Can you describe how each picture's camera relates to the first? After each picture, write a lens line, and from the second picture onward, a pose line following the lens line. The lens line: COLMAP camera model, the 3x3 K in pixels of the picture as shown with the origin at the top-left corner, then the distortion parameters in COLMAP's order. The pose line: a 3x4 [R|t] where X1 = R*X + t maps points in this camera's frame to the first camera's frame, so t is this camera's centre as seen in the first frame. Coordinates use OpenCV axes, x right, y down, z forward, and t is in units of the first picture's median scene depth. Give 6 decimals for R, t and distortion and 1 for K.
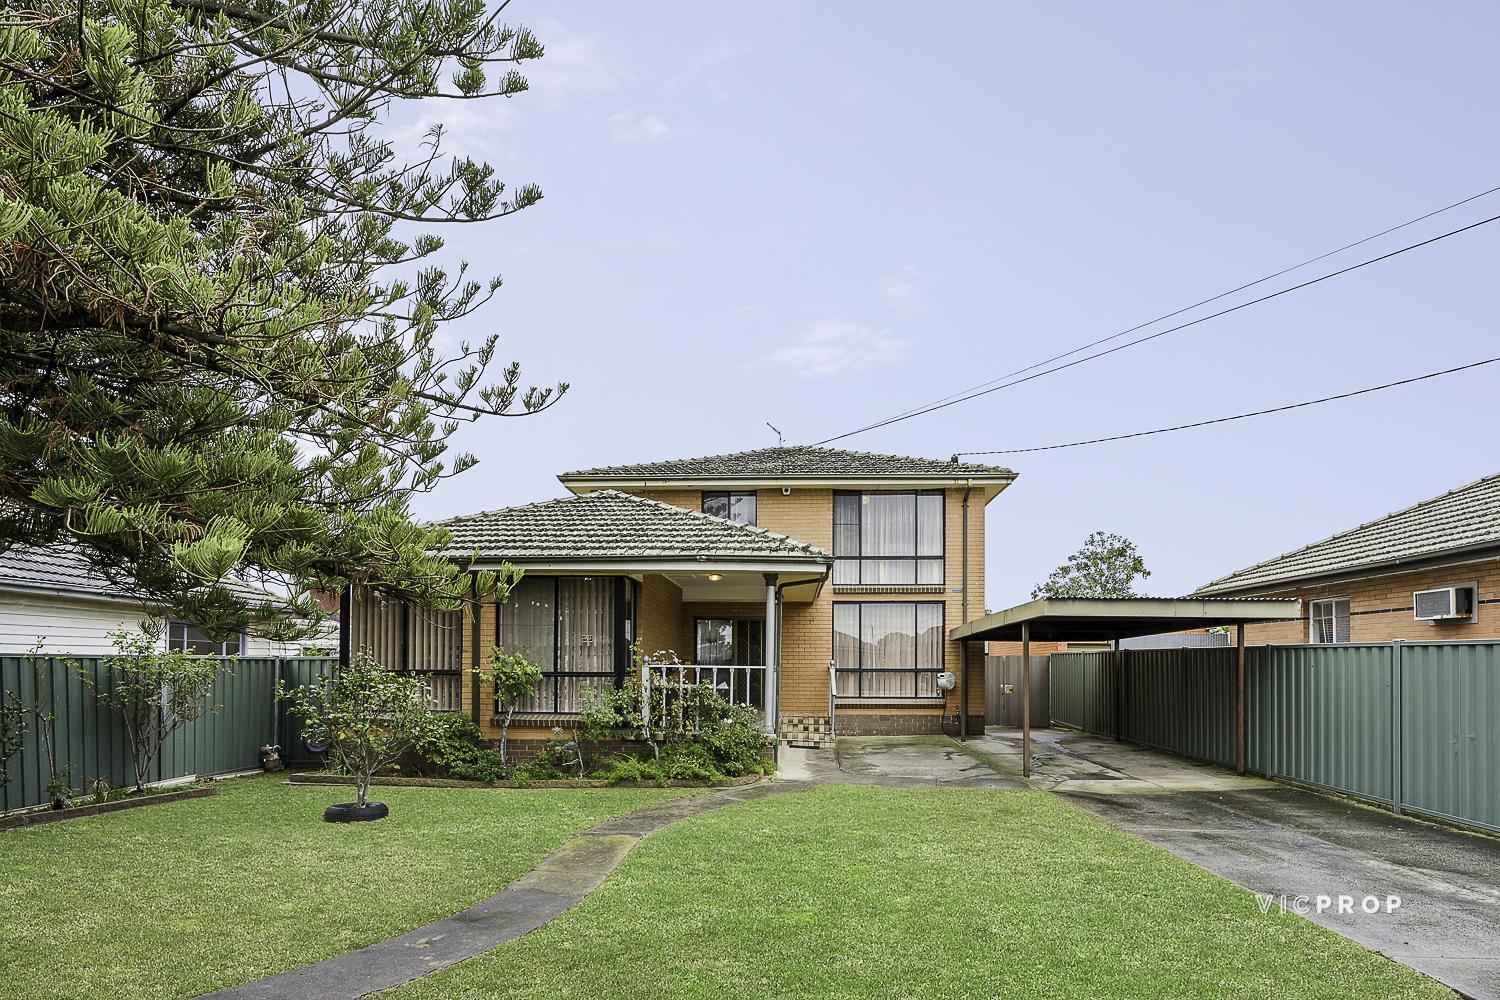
lens RADIAL K [[752.0, 0, 749.6], [0, 752.0, 510.9], [0, 0, 1]] dist [-0.006369, 0.000976]
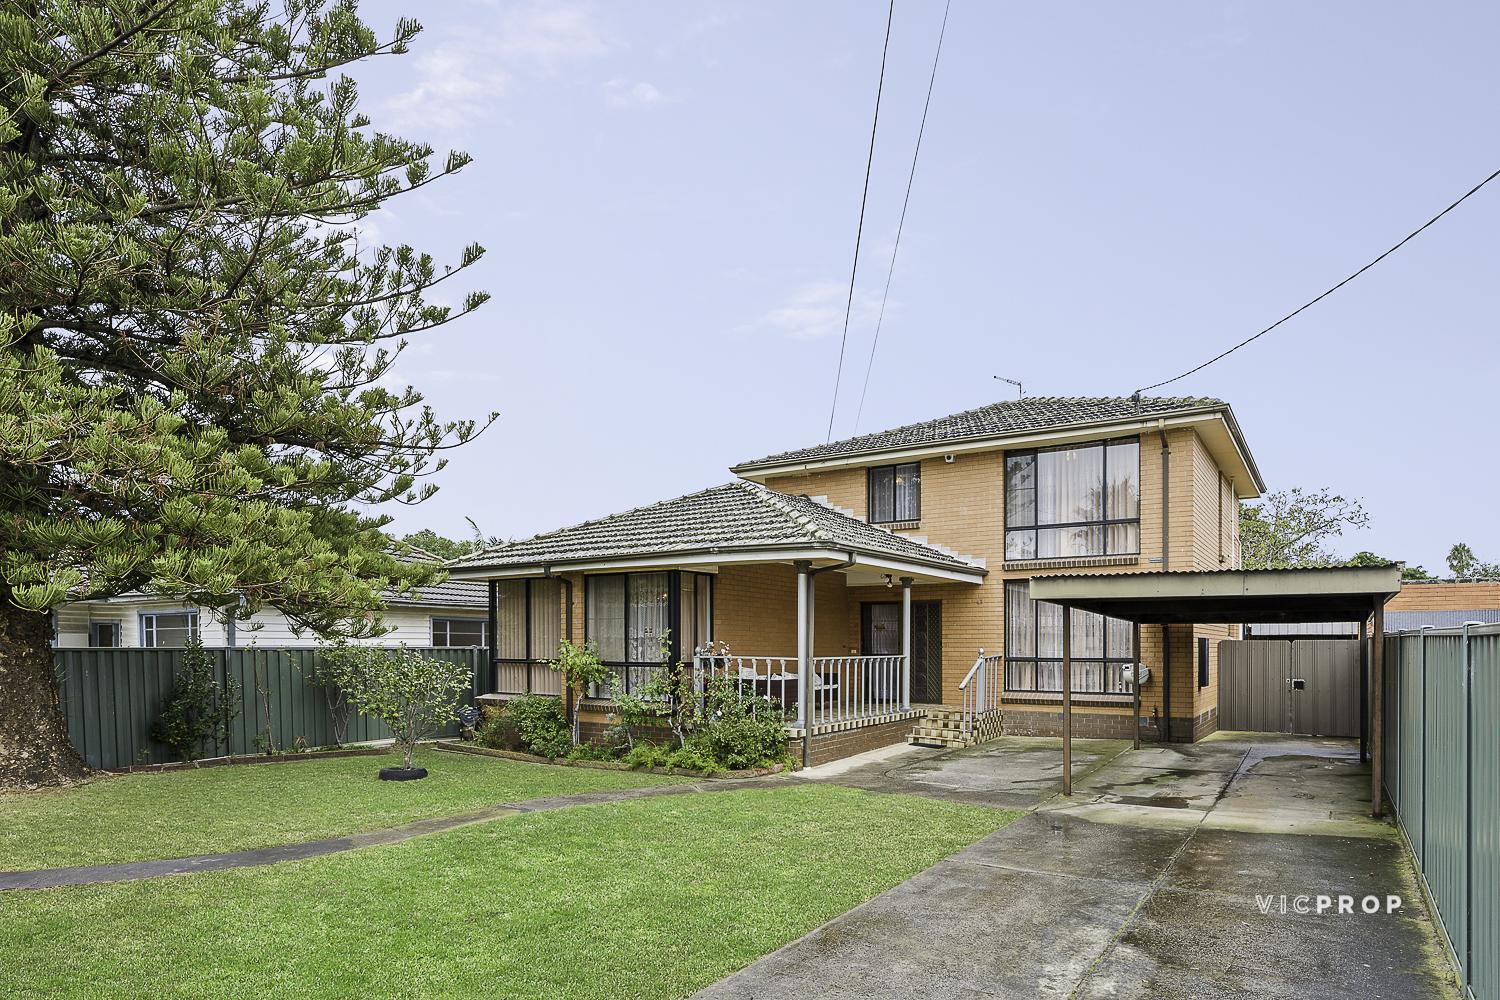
lens RADIAL K [[809.4, 0, 748.8], [0, 809.4, 492.0], [0, 0, 1]] dist [-0.023380, 0.000297]
pose [[0.874019, -0.092128, -0.477078, 0.468941], [0.098231, 0.995089, -0.012198, 0.002726], [0.475858, -0.036203, 0.878777, 0.072410]]
